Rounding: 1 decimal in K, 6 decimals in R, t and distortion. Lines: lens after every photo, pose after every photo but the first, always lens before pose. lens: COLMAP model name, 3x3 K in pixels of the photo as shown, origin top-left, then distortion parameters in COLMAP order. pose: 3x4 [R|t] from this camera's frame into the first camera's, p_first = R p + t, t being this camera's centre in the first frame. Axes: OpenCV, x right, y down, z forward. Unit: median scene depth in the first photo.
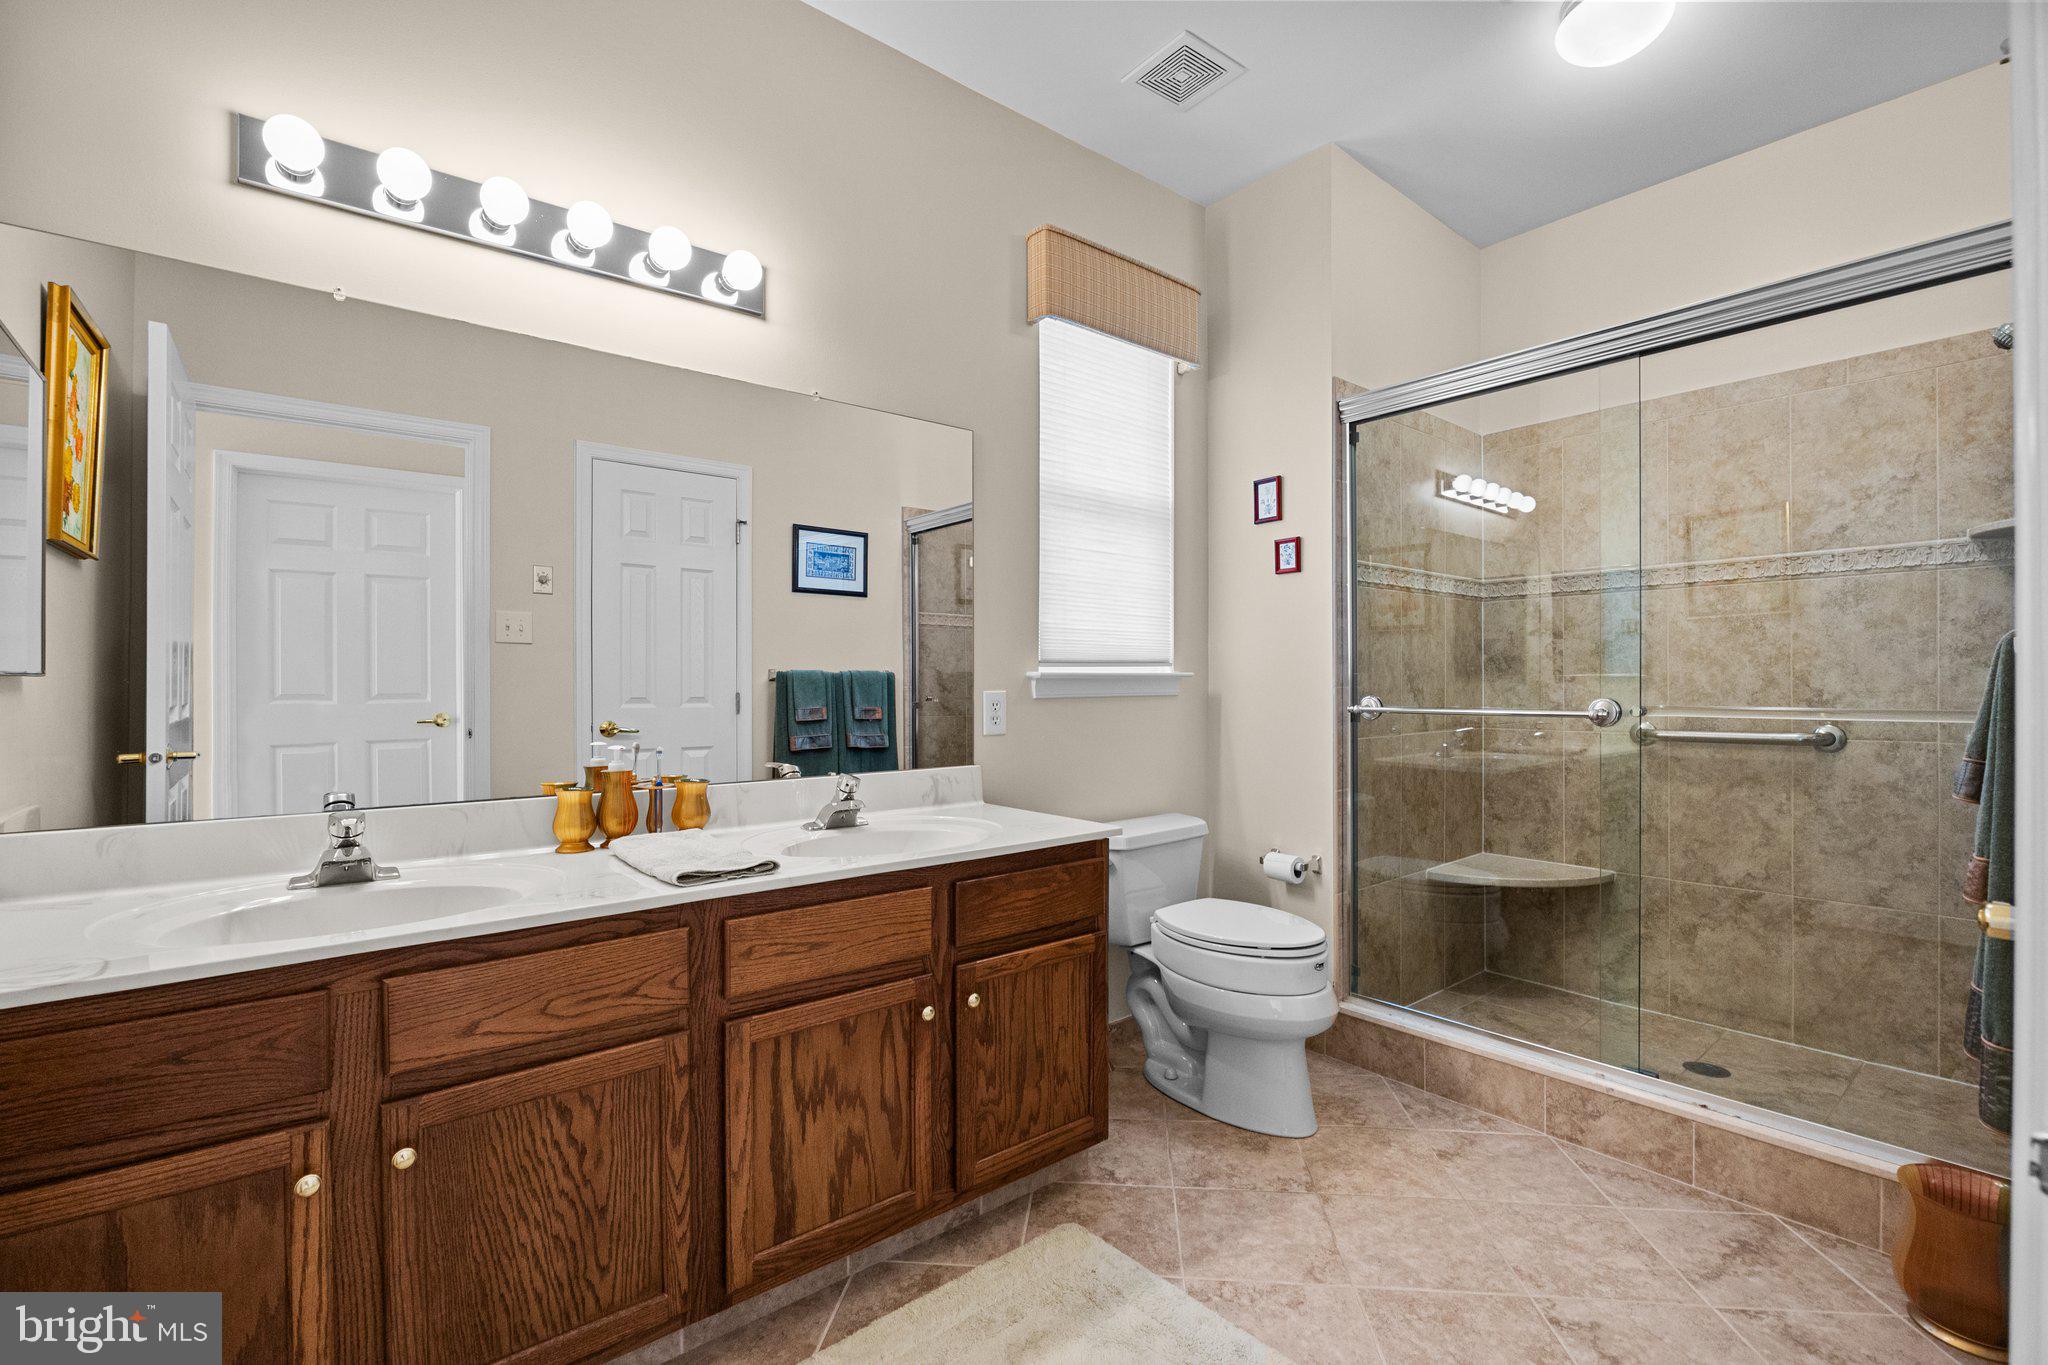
lens RADIAL K [[910.2, 0, 1025.0], [0, 910.2, 682.7], [0, 0, 1]] dist [0.000261, 0.000602]
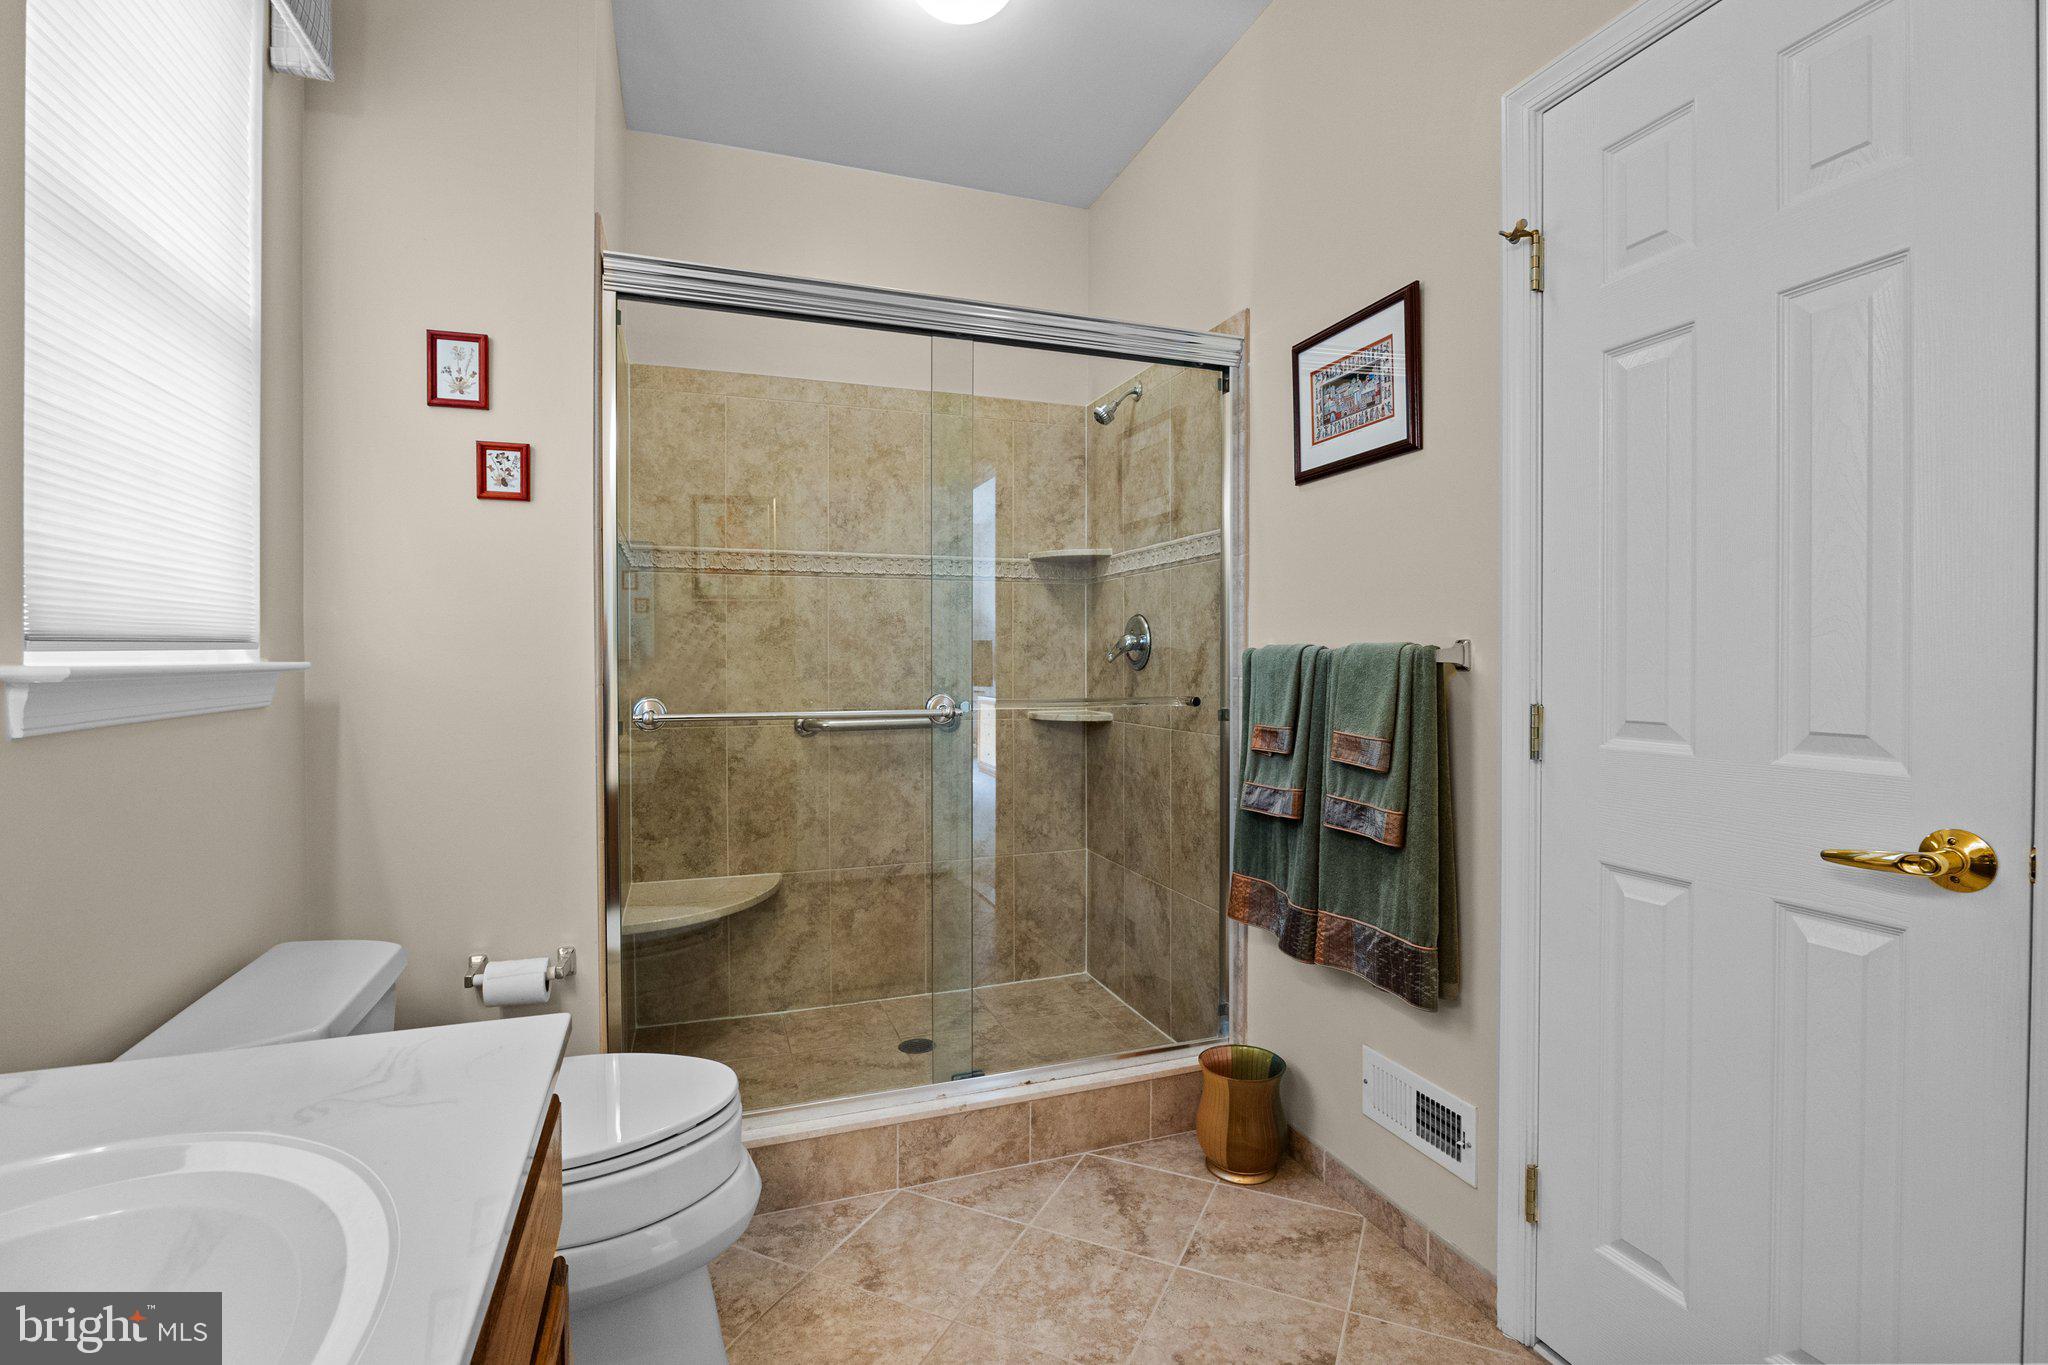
lens RADIAL K [[945.5, 0, 1027.0], [0, 945.5, 670.5], [0, 0, 1]] dist [-0.012678, 0.000018]
pose [[0.331032, -0.010316, 0.943563, -0.200268], [-0.001749, 0.999932, 0.011546, -0.014487], [-0.943618, -0.005473, 0.330991, 0.479647]]
